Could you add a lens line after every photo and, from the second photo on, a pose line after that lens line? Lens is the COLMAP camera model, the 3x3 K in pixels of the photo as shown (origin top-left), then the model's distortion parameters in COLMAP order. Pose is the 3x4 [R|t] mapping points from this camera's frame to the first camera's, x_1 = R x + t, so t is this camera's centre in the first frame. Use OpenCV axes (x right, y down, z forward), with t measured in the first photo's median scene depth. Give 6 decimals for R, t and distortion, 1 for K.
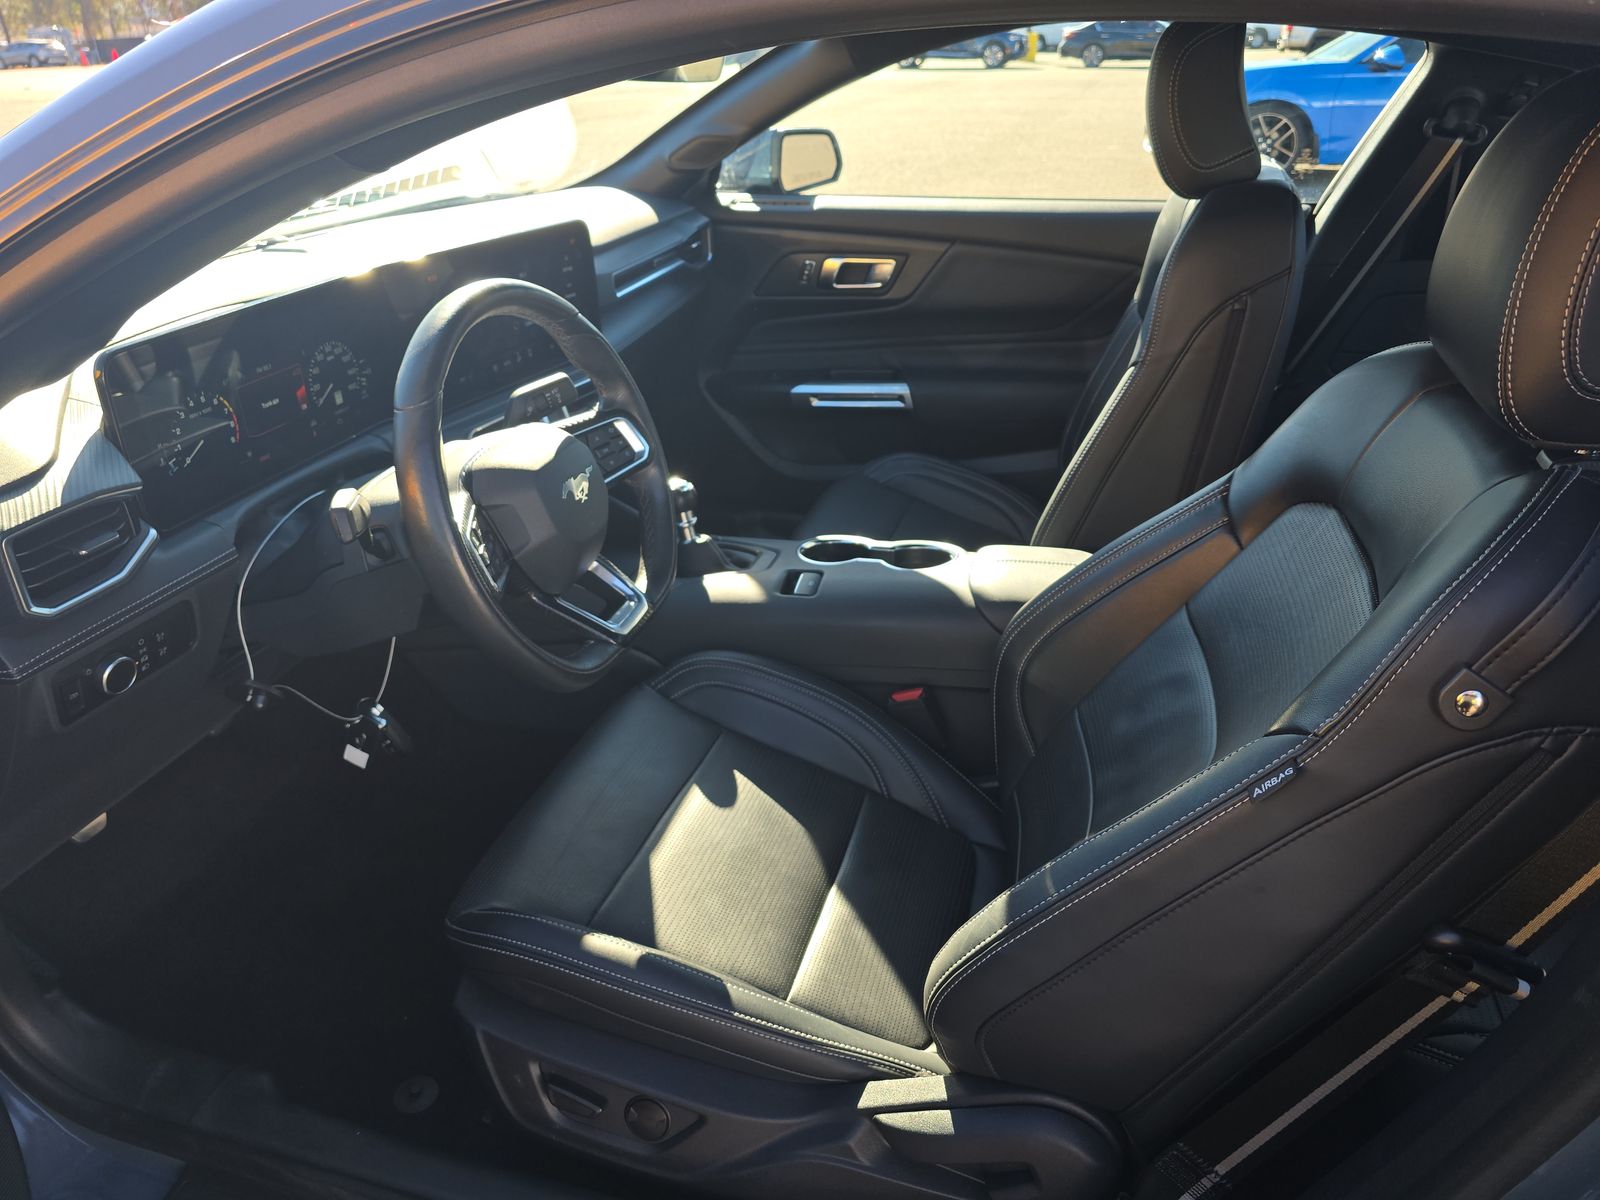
lens RADIAL K [[1090.9, 0, 797.9], [0, 1090.9, 588.6], [0, 0, 1]] dist [0.049777, -0.048741]
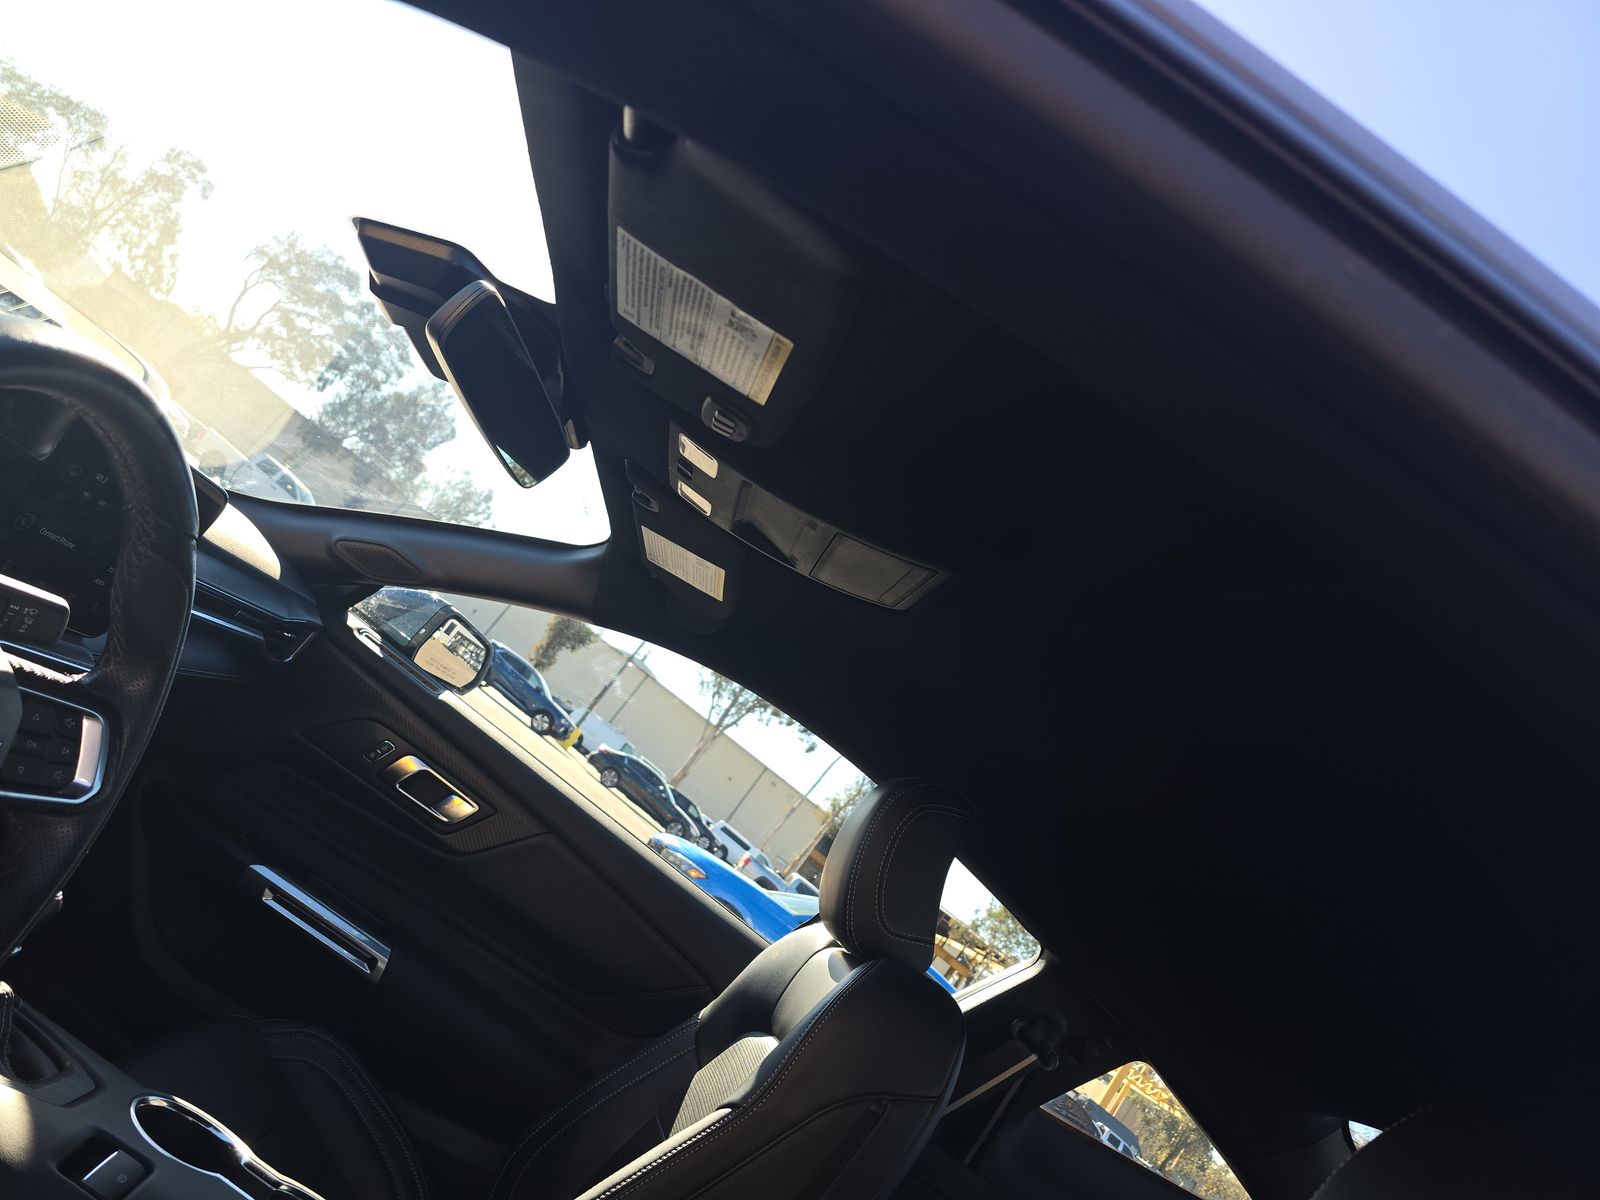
lens RADIAL K [[1090.9, 0, 797.9], [0, 1090.9, 588.6], [0, 0, 1]] dist [0.049777, -0.048741]
pose [[0.714666, 0.652916, 0.250905, -0.075568], [-0.398621, 0.674937, -0.620936, 0.004158], [-0.574764, 0.343746, 0.742620, 0.293358]]
